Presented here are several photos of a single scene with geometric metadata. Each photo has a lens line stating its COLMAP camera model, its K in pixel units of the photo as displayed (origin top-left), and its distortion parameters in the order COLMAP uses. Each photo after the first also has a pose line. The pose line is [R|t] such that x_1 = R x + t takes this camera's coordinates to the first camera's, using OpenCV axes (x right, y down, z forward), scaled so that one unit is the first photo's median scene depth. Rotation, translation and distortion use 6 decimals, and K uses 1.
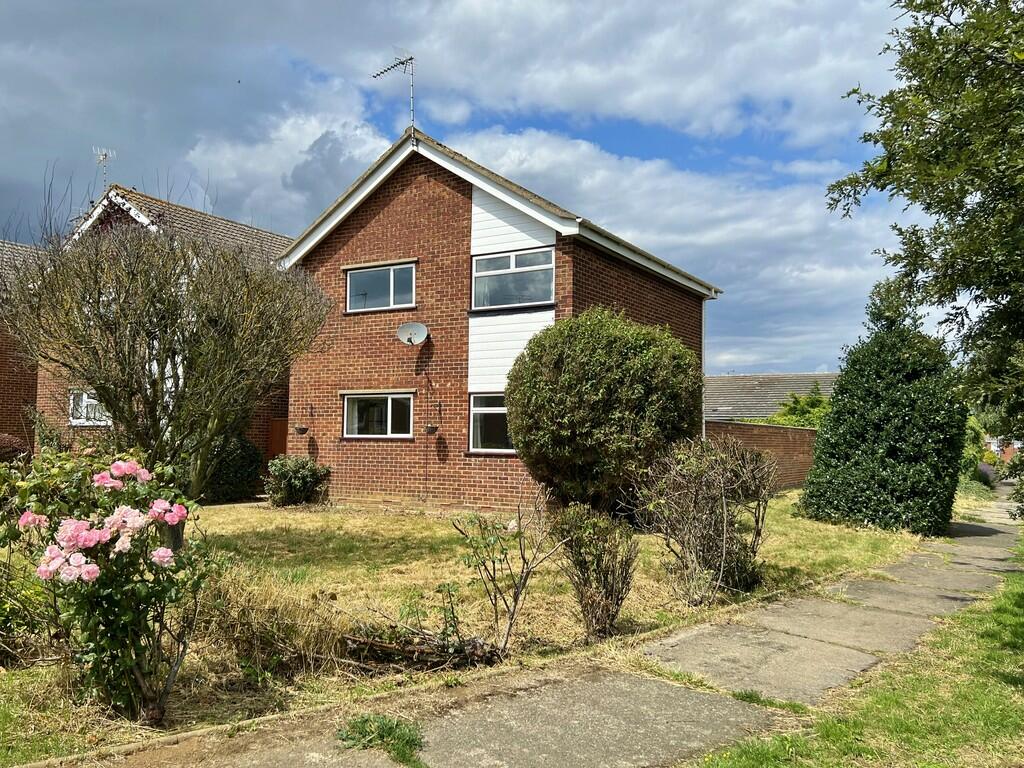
lens RADIAL K [[827.5, 0, 512.3], [0, 827.5, 390.8], [0, 0, 1]] dist [0.005055, -0.000296]
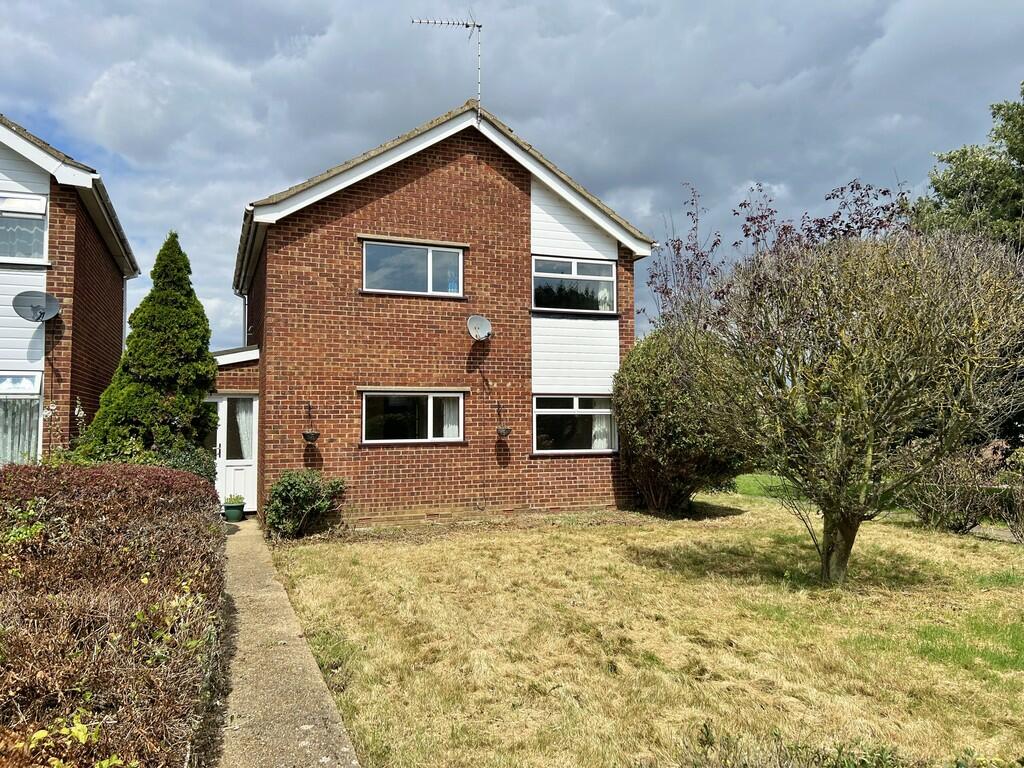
lens RADIAL K [[780.2, 0, 512.6], [0, 780.2, 375.1], [0, 0, 1]] dist [0.045628, 0.001259]
pose [[0.609060, 0.028815, 0.792601, -0.781398], [-0.033751, 0.999376, -0.010397, -0.008978], [-0.792406, -0.020419, 0.609653, 0.441912]]
